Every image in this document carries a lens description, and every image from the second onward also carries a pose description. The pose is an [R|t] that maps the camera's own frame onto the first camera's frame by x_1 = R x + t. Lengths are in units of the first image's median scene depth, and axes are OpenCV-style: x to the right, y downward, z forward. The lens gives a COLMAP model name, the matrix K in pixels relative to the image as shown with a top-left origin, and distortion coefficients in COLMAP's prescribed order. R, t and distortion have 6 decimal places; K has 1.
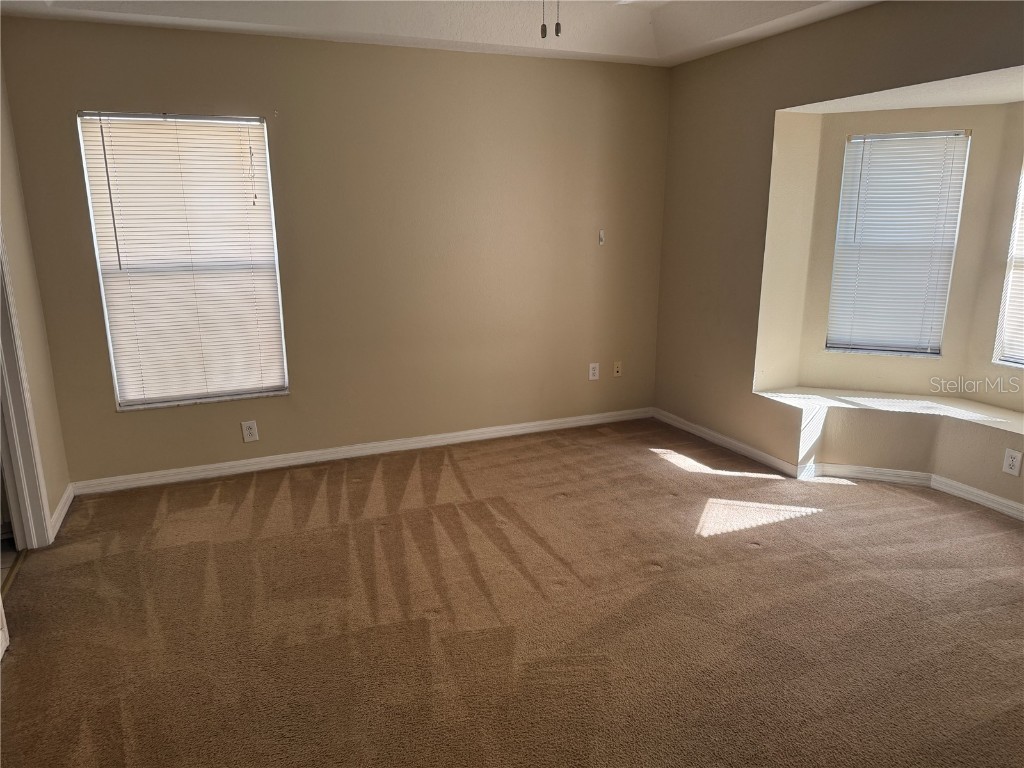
lens RADIAL K [[712.1, 0, 512.0], [0, 712.1, 384.0], [0, 0, 1]] dist [0.047494, -0.076453]
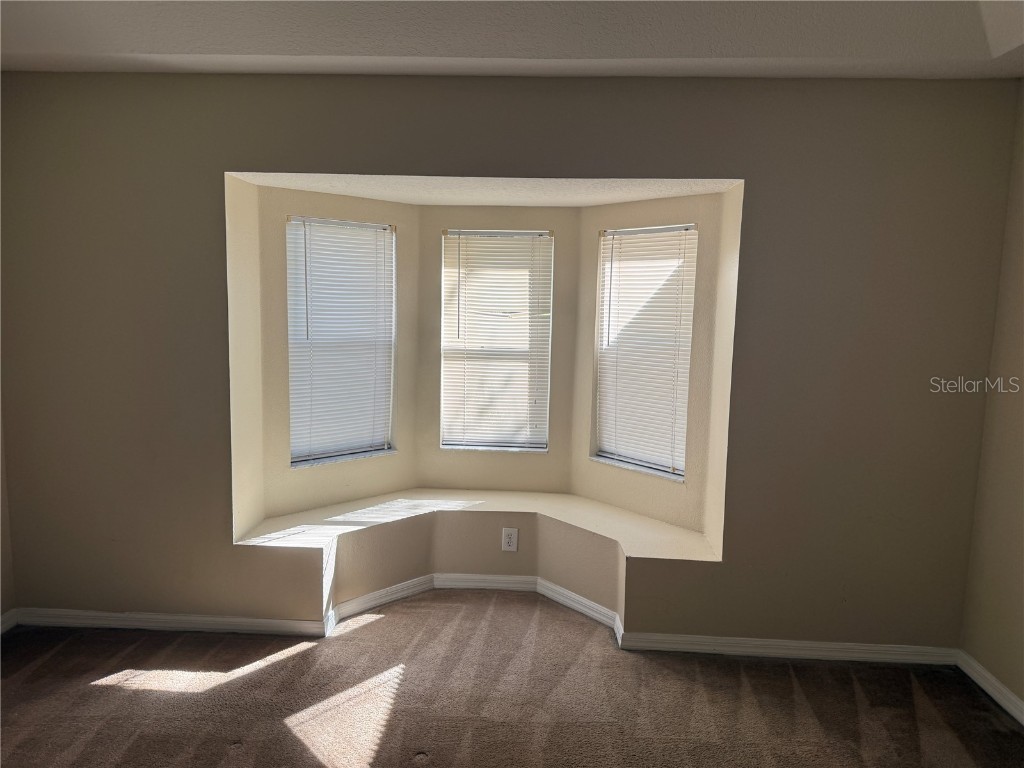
lens RADIAL K [[712.1, 0, 512.0], [0, 712.1, 384.0], [0, 0, 1]] dist [0.047494, -0.076453]
pose [[0.434110, -0.096780, 0.895646, -0.195164], [0.184102, 0.982761, 0.016962, -0.117788], [-0.881847, 0.157527, 0.444444, 0.427300]]
